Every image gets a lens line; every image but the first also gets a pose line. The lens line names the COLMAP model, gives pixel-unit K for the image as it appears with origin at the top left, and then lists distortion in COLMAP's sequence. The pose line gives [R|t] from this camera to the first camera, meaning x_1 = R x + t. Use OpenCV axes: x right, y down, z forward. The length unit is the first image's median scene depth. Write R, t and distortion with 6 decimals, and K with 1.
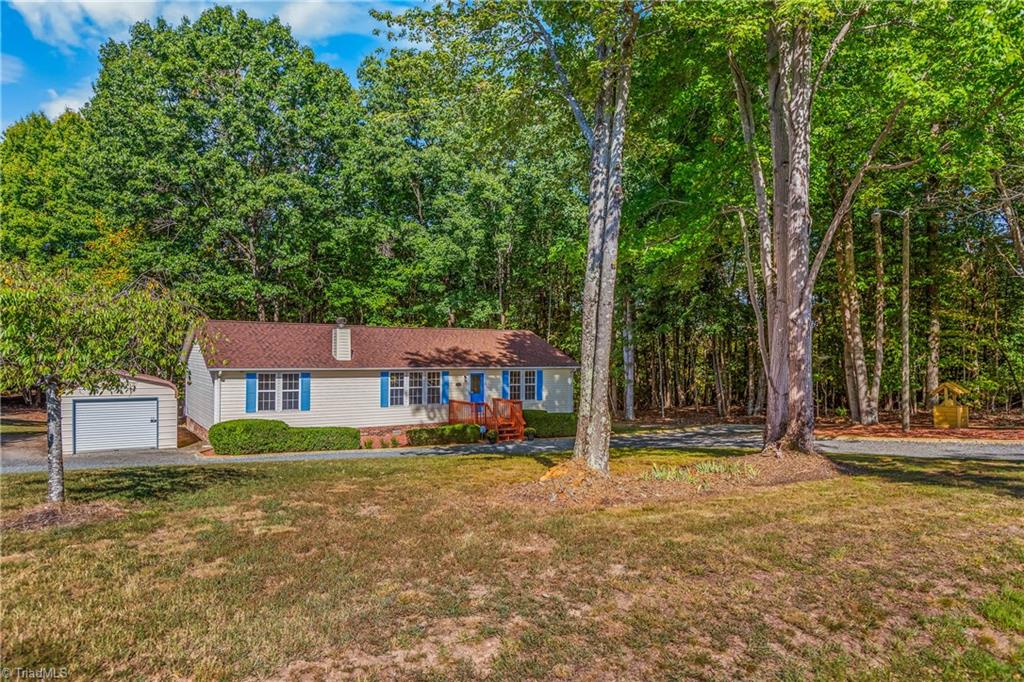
lens RADIAL K [[652.3, 0, 509.4], [0, 652.3, 383.1], [0, 0, 1]] dist [-0.002730, -0.000196]
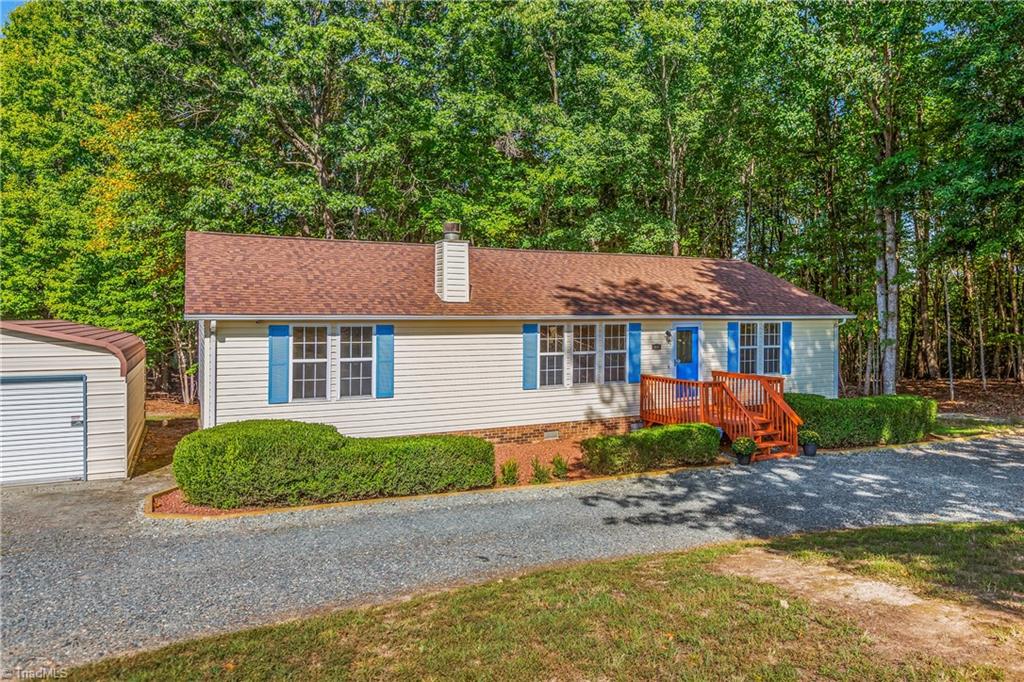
lens RADIAL K [[644.1, 0, 512.0], [0, 644.1, 341.0], [0, 0, 1]] dist [0.000544, -0.000128]
pose [[0.990636, -0.003352, -0.136489, -0.117258], [0.002367, 0.999970, -0.007378, 0.000841], [0.136509, 0.006986, 0.990614, 0.415467]]
